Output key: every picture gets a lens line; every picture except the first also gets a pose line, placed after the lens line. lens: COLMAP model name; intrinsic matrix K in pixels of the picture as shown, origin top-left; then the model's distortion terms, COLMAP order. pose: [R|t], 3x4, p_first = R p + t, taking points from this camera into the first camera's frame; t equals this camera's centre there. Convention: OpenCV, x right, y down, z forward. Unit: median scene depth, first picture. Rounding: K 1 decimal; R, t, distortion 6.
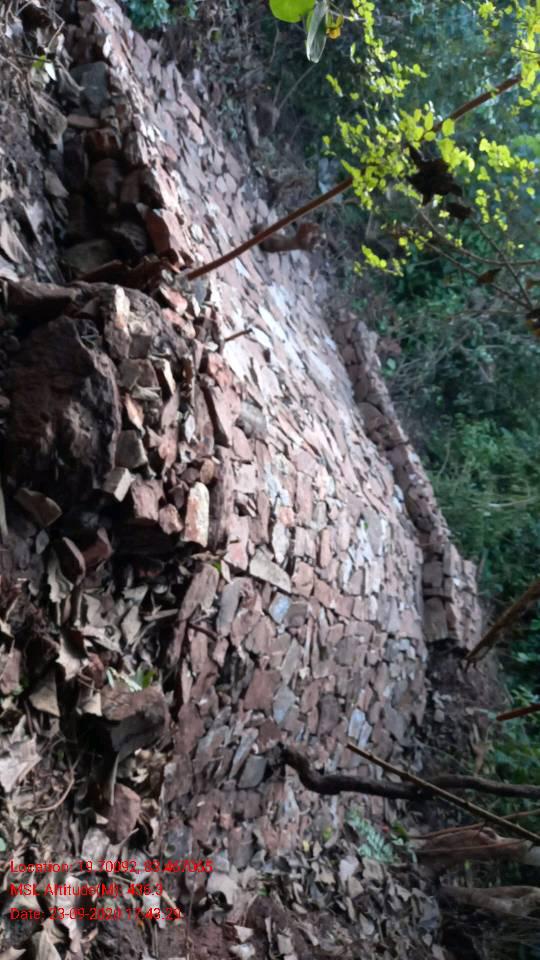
lens RADIAL K [[717.2, 0, 263.4], [0, 717.2, 481.4], [0, 0, 1]] dist [0.062269, -0.076927]
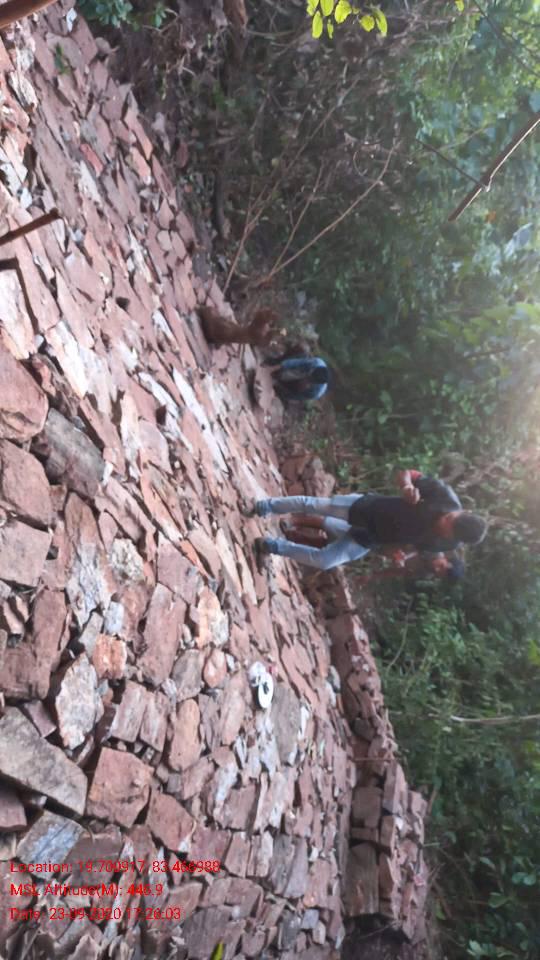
lens RADIAL K [[717.2, 0, 269.5], [0, 717.2, 480.3], [0, 0, 1]] dist [0.062269, -0.076927]
pose [[0.984084, 0.172306, 0.043474, 0.084170], [-0.155325, 0.952860, -0.260638, 0.038010], [-0.086334, 0.249737, 0.964457, 0.370370]]
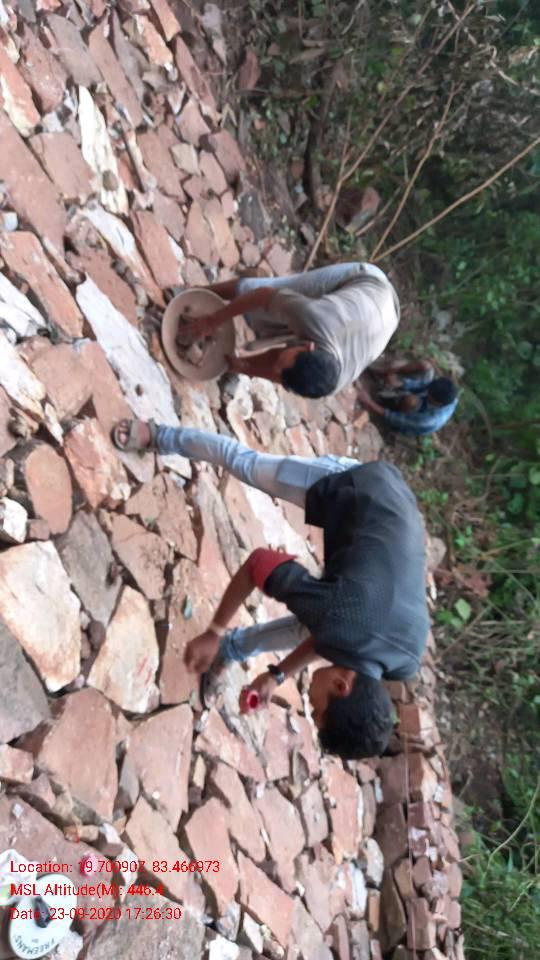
lens RADIAL K [[717.2, 0, 271.0], [0, 717.2, 482.0], [0, 0, 1]] dist [0.062269, -0.076927]
pose [[0.935089, 0.265706, -0.234539, 0.254528], [-0.330843, 0.891724, -0.308824, -0.047999], [0.127087, 0.366373, 0.921748, 0.747222]]
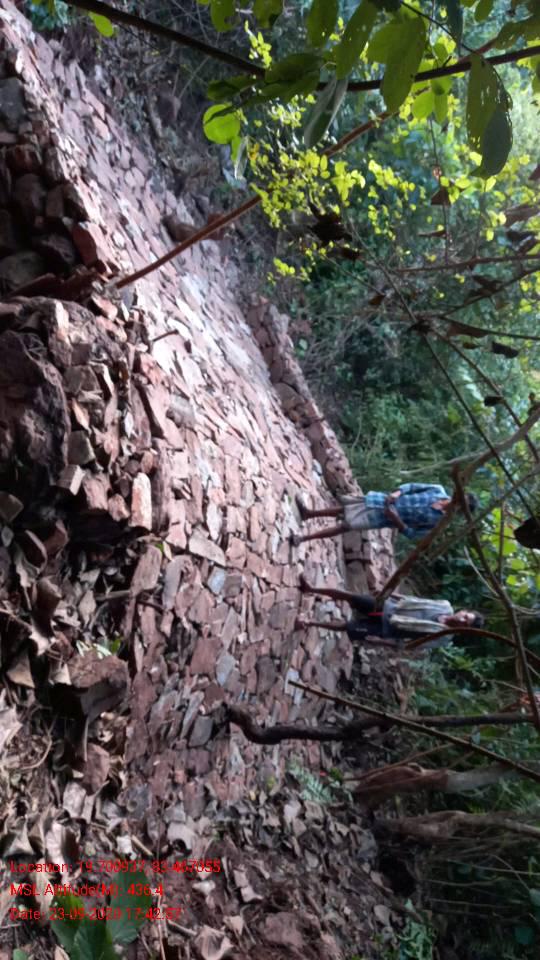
lens RADIAL K [[717.2, 0, 265.0], [0, 717.2, 483.0], [0, 0, 1]] dist [0.062269, -0.076927]
pose [[0.991562, -0.065649, 0.111778, -0.014258], [0.061759, 0.997371, 0.037919, -0.007600], [-0.113974, -0.030696, 0.993009, -0.075081]]
